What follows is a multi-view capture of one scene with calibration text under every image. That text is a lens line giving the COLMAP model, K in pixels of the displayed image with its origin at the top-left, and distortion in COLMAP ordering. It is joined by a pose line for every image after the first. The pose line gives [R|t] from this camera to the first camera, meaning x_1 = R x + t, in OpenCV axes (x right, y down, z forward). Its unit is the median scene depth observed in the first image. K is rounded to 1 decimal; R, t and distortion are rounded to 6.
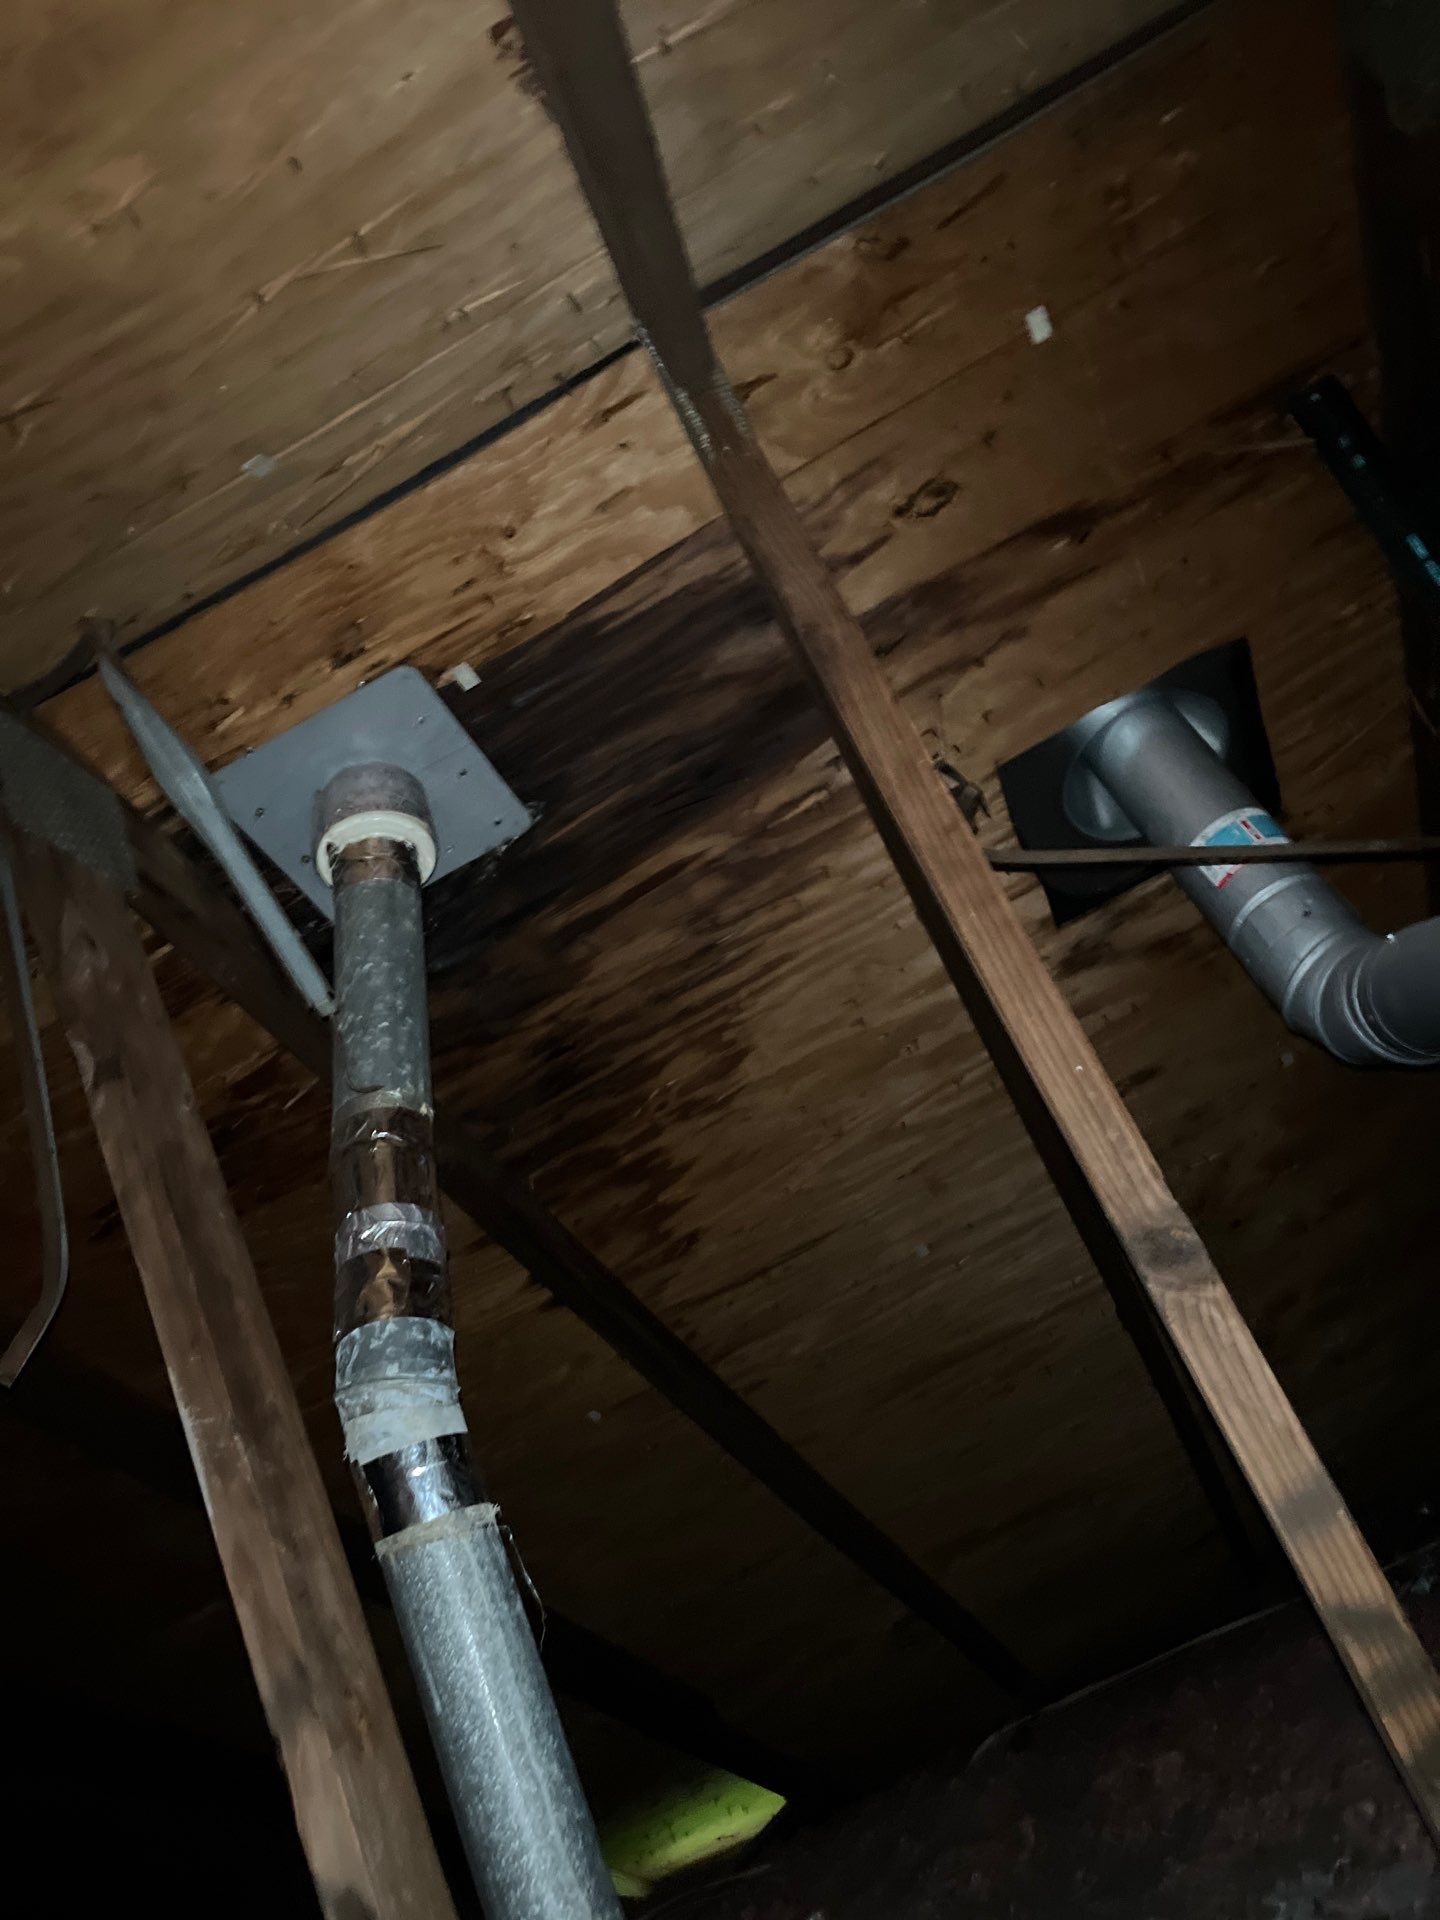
lens RADIAL K [[1474.7, 0, 722.2], [0, 1474.7, 980.9], [0, 0, 1]] dist [0.041610, -0.020505]
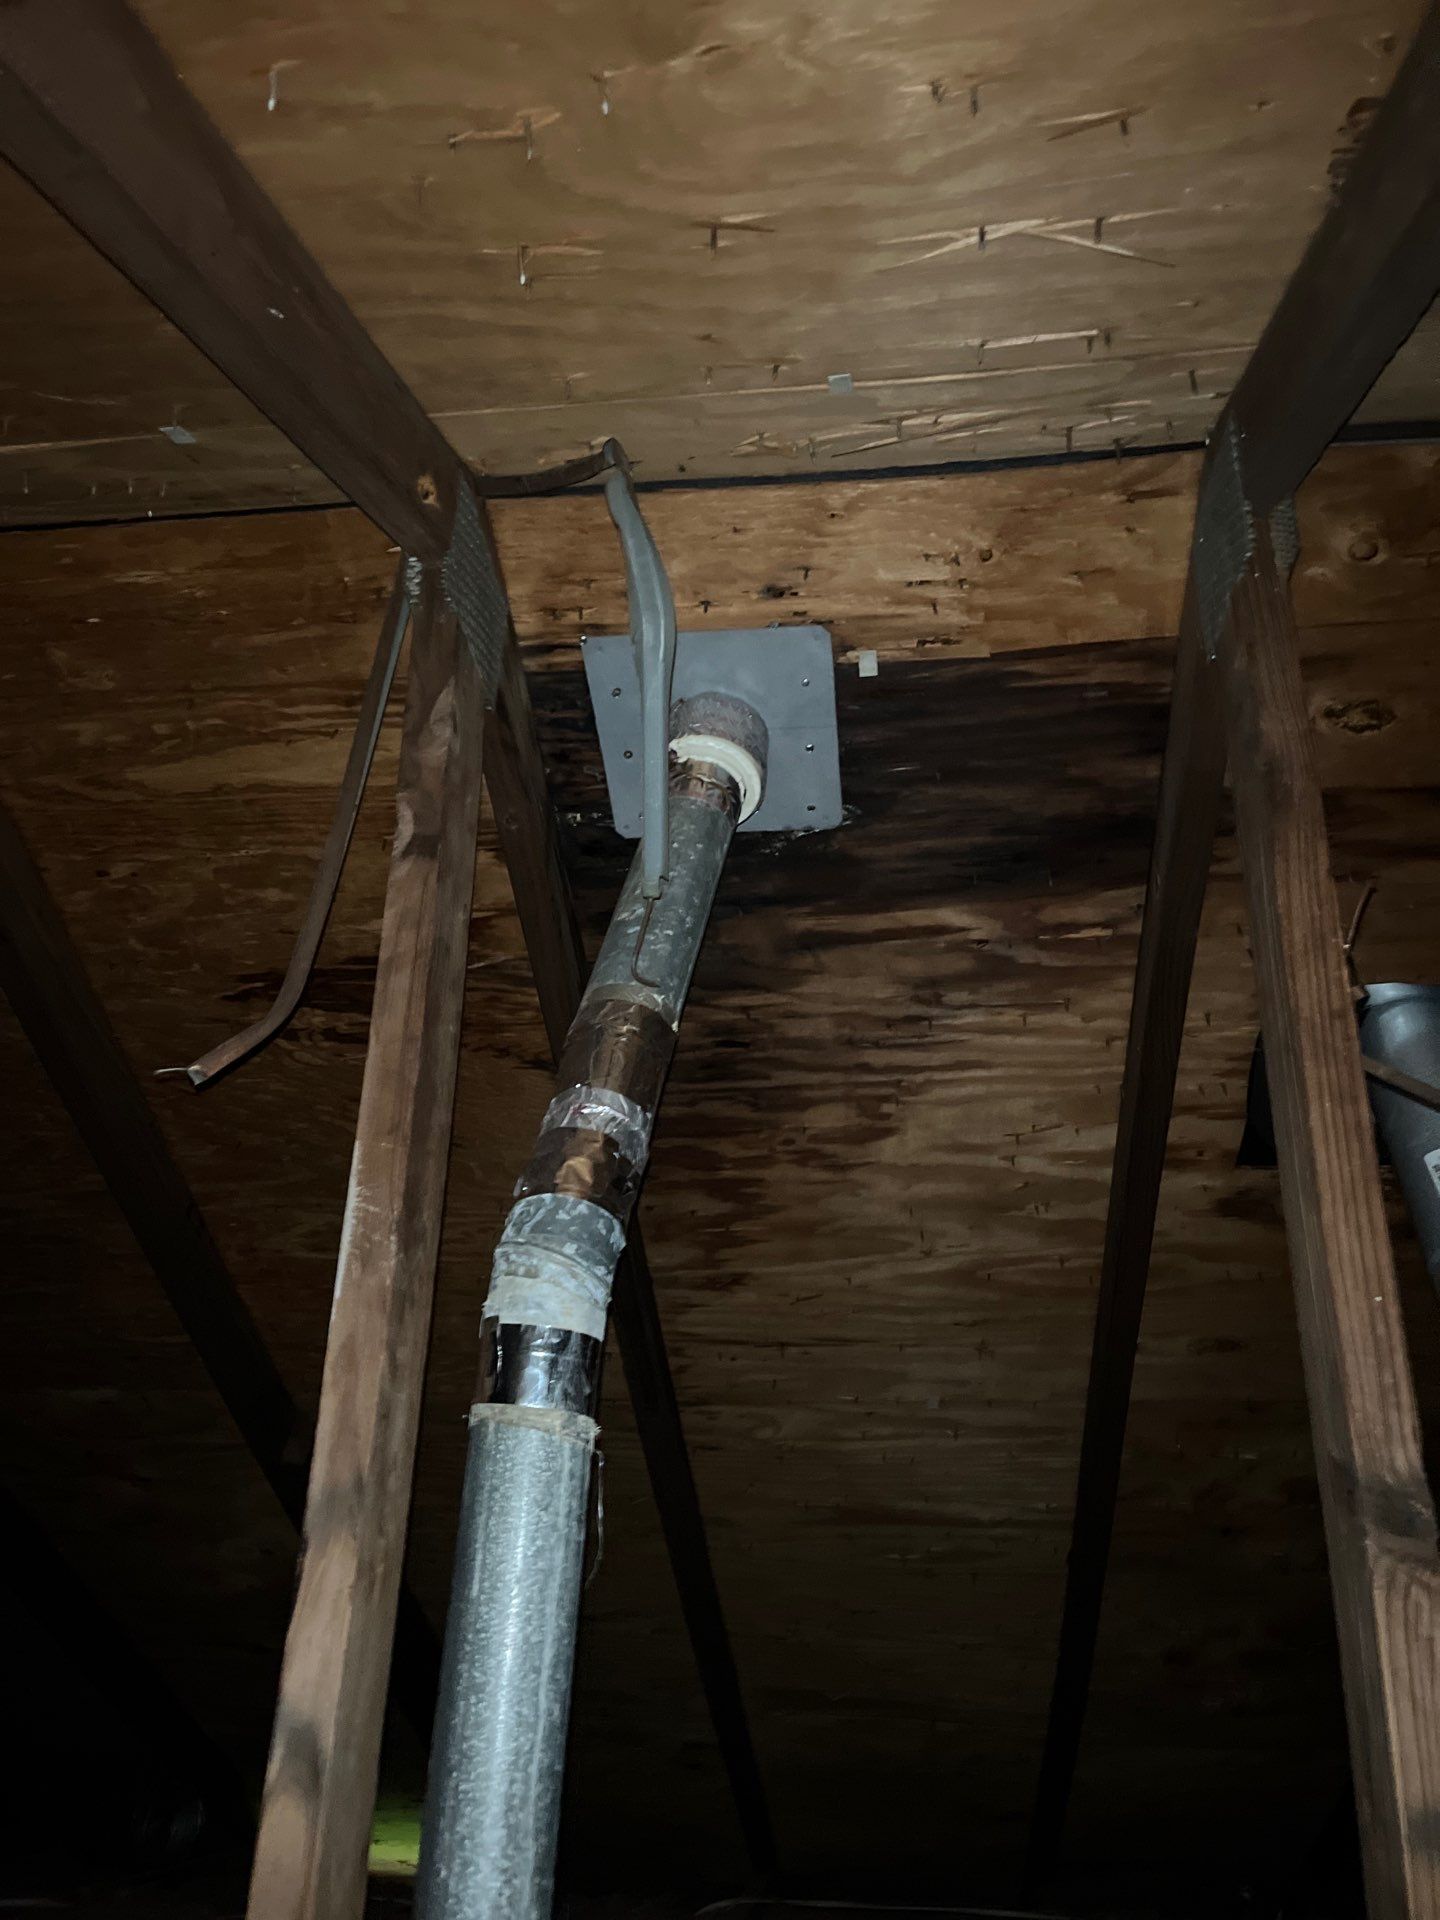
lens RADIAL K [[1474.7, 0, 733.0], [0, 1474.7, 957.4], [0, 0, 1]] dist [0.041610, -0.020505]
pose [[0.889672, 0.455082, -0.037211, -0.148186], [-0.456584, 0.887380, -0.063933, 0.088787], [0.003926, 0.073869, 0.997260, 0.020953]]
